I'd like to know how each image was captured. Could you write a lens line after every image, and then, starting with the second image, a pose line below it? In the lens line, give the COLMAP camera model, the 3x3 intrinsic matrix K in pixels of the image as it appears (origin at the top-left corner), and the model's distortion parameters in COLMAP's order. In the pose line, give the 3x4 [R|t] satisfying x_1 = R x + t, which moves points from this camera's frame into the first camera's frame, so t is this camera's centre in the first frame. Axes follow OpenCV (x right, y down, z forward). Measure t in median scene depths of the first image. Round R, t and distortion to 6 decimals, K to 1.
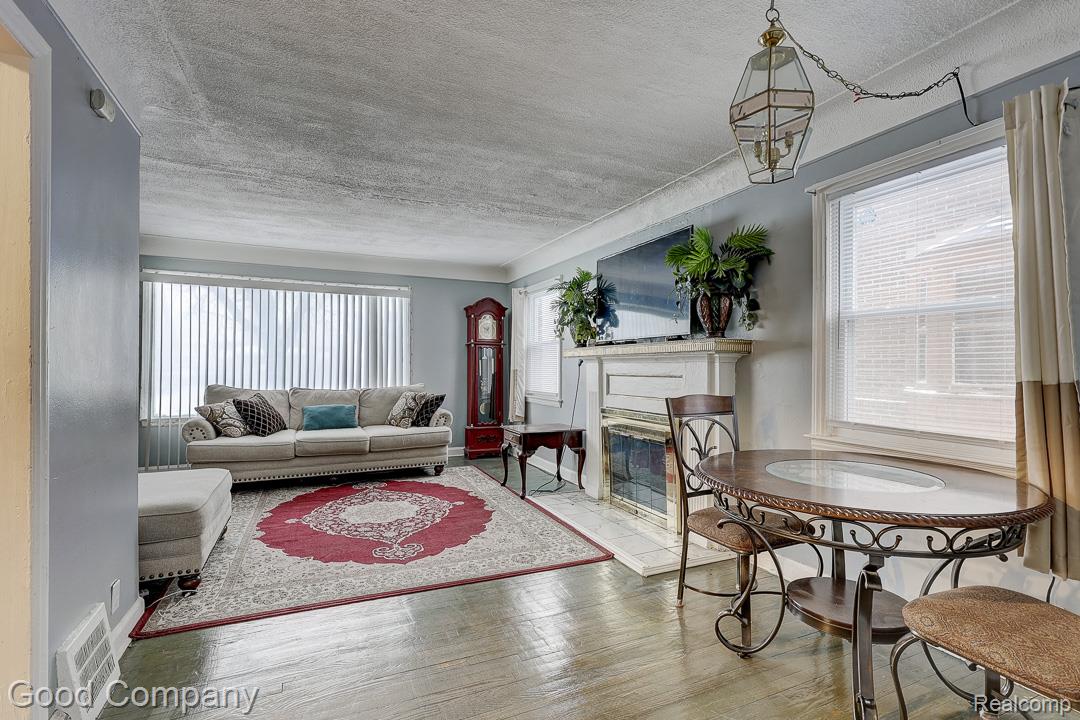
lens RADIAL K [[496.8, 0, 536.0], [0, 496.8, 363.3], [0, 0, 1]] dist [-0.000406, -0.000179]
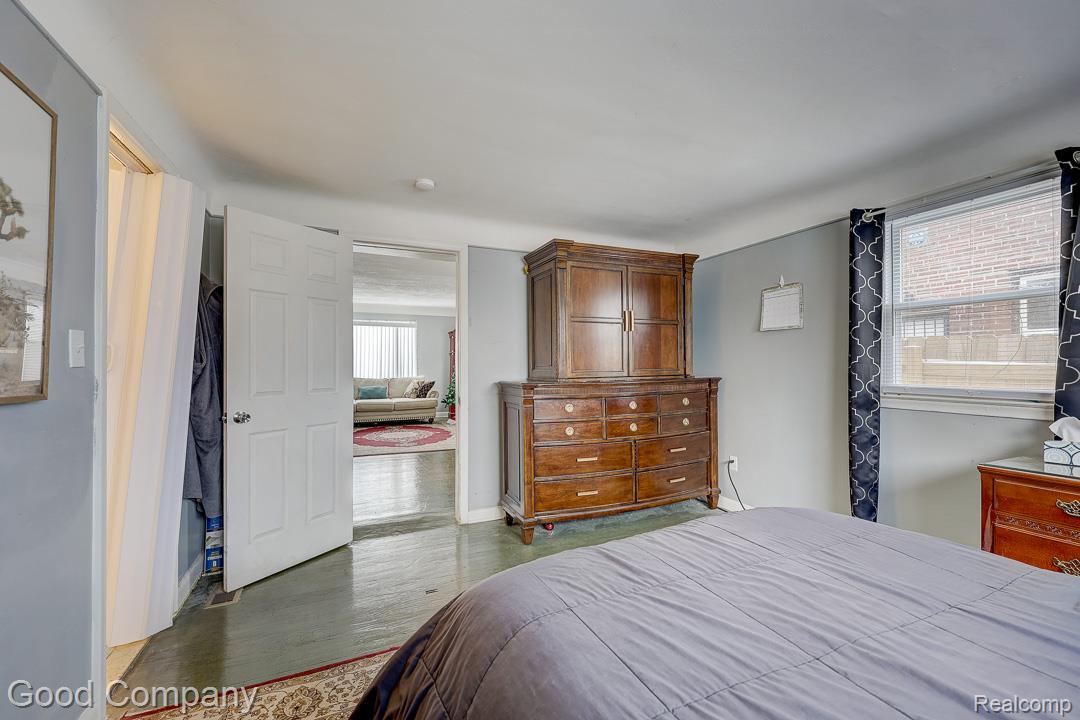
lens RADIAL K [[438.6, 0, 540.0], [0, 438.6, 360.0], [0, 0, 1]] dist [-0.002381, -0.000176]
pose [[0.999956, -0.006604, -0.006712, 0.340489], [0.006573, 0.999967, -0.004755, -0.007080], [0.006743, 0.004711, 0.999966, -0.976692]]
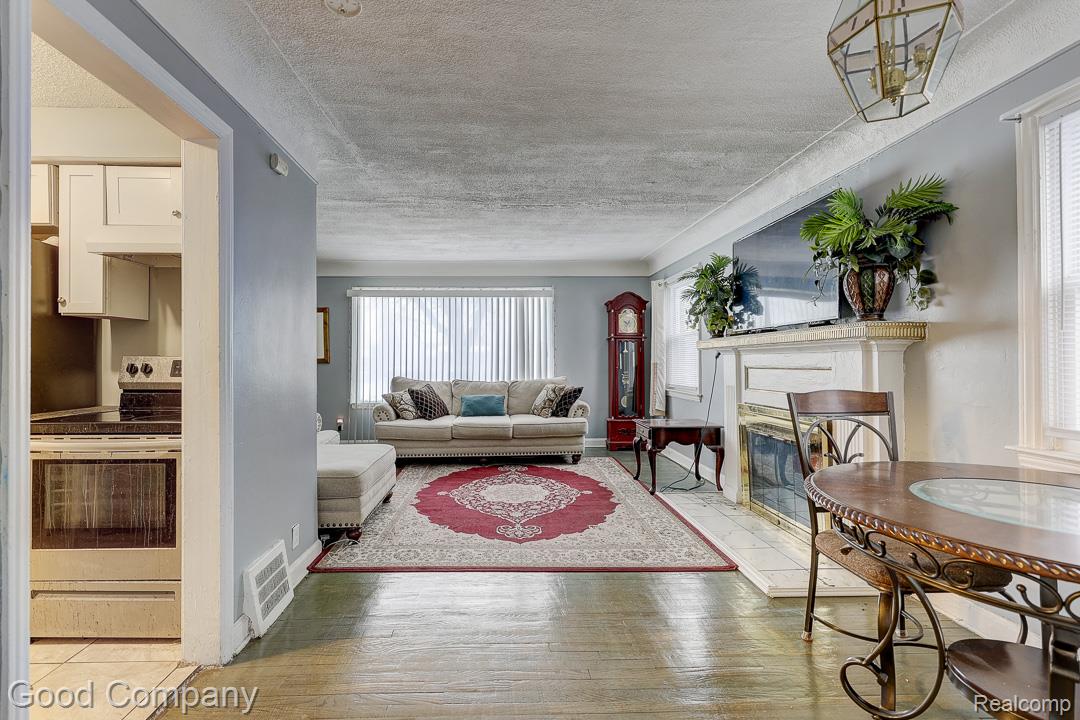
lens RADIAL K [[471.3, 0, 512.2], [0, 471.3, 356.5], [0, 0, 1]] dist [0.002518, 0.000695]
pose [[0.920305, -0.012525, -0.391001, 0.106172], [0.011075, 0.999921, -0.005963, 0.004338], [0.391045, 0.001157, 0.920371, 0.045755]]
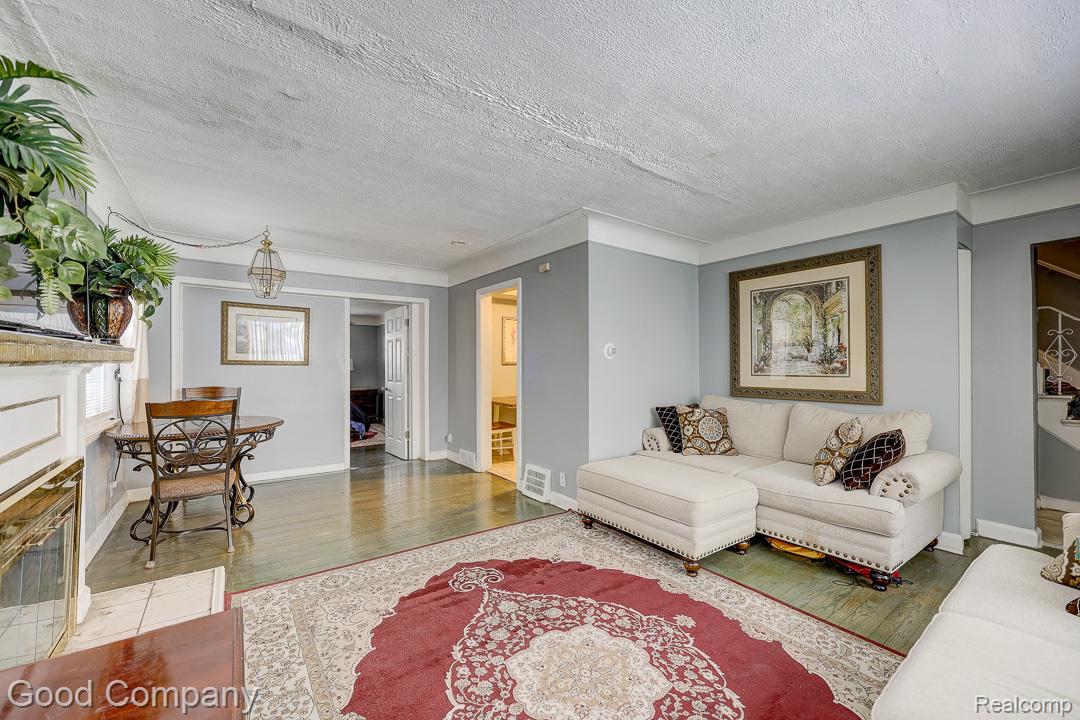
lens RADIAL K [[438.6, 0, 540.0], [0, 438.6, 360.0], [0, 0, 1]] dist [-0.002381, -0.000176]
pose [[-0.977724, -0.012279, -0.209535, -0.203428], [-0.009368, 0.999845, -0.014879, -0.015994], [0.209686, -0.012584, -0.977688, 1.703447]]
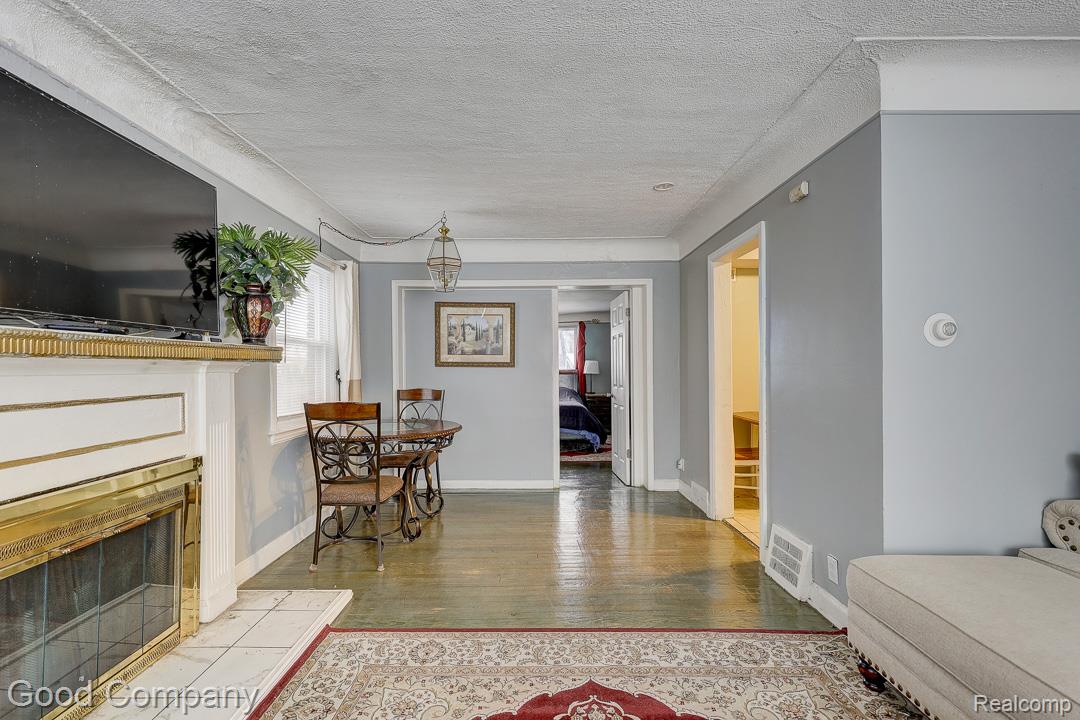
lens RADIAL K [[480.0, 0, 536.3], [0, 480.0, 369.7], [0, 0, 1]] dist [0.002847, 0.000614]
pose [[-0.913832, -0.004474, 0.406067, -0.394796], [-0.004163, 0.999990, 0.001650, -0.006681], [-0.406070, -0.000182, -0.913842, 1.396754]]
